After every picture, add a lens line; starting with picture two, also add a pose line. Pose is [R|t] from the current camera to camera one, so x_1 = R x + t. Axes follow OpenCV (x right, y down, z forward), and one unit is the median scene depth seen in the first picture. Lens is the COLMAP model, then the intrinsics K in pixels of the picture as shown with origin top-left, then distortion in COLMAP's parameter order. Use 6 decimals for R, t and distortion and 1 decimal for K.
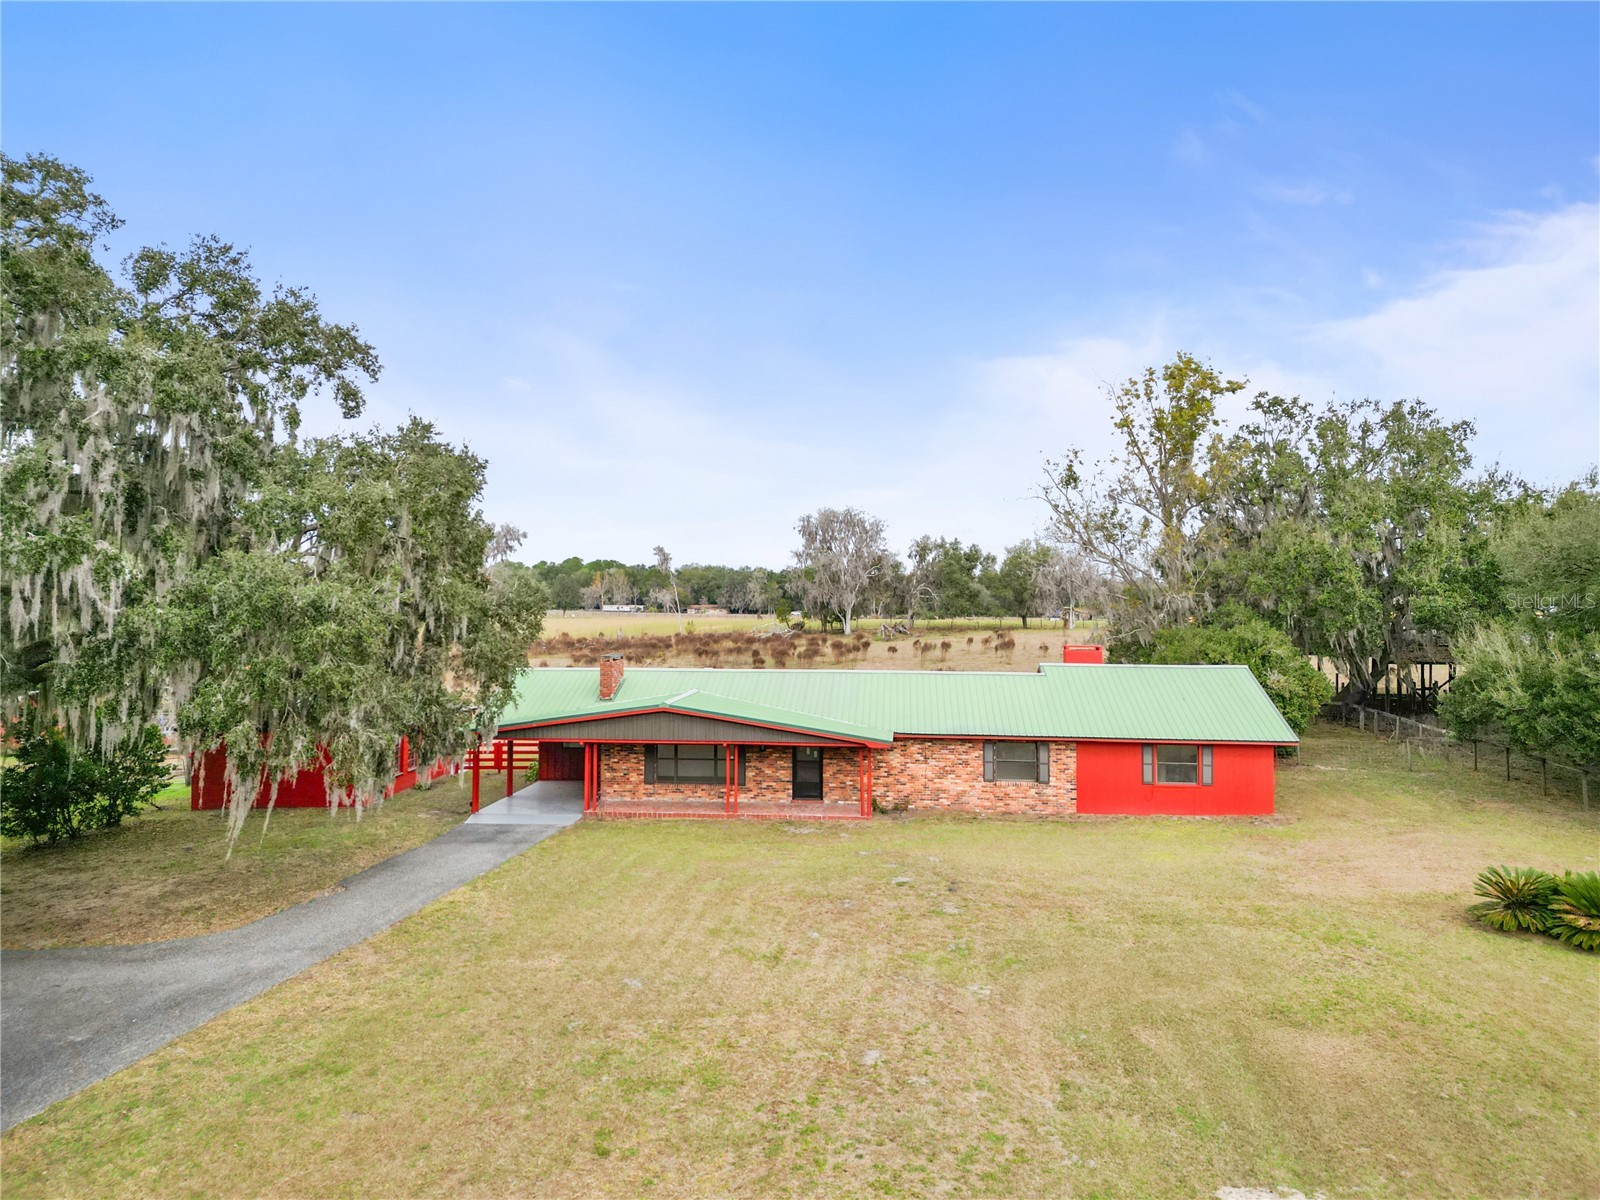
lens RADIAL K [[1112.4, 0, 792.0], [0, 1112.4, 597.7], [0, 0, 1]] dist [0.080539, -0.077396]
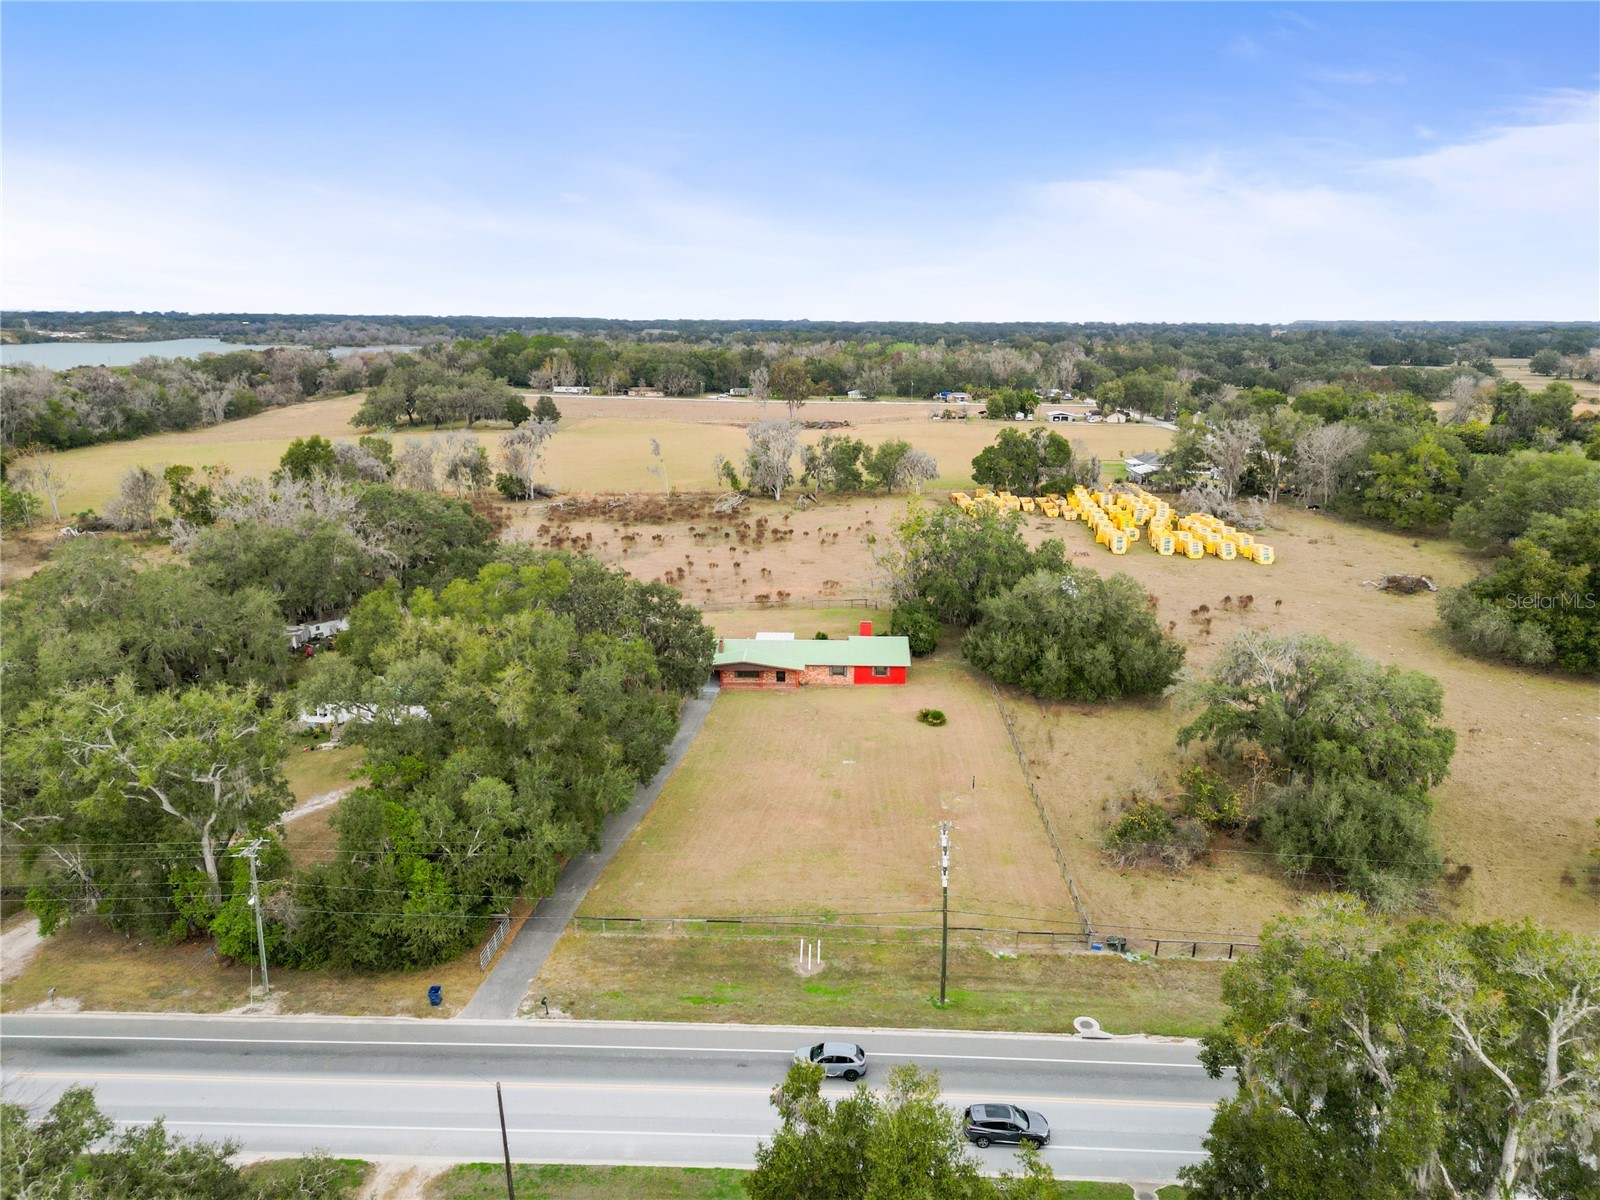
lens RADIAL K [[1112.4, 0, 803.4], [0, 1112.4, 594.2], [0, 0, 1]] dist [0.080539, -0.077396]
pose [[0.996183, -0.011334, 0.086555, -0.222708], [-0.010399, 0.969067, 0.246577, -0.986860], [-0.086673, -0.246536, 0.965250, -2.420956]]
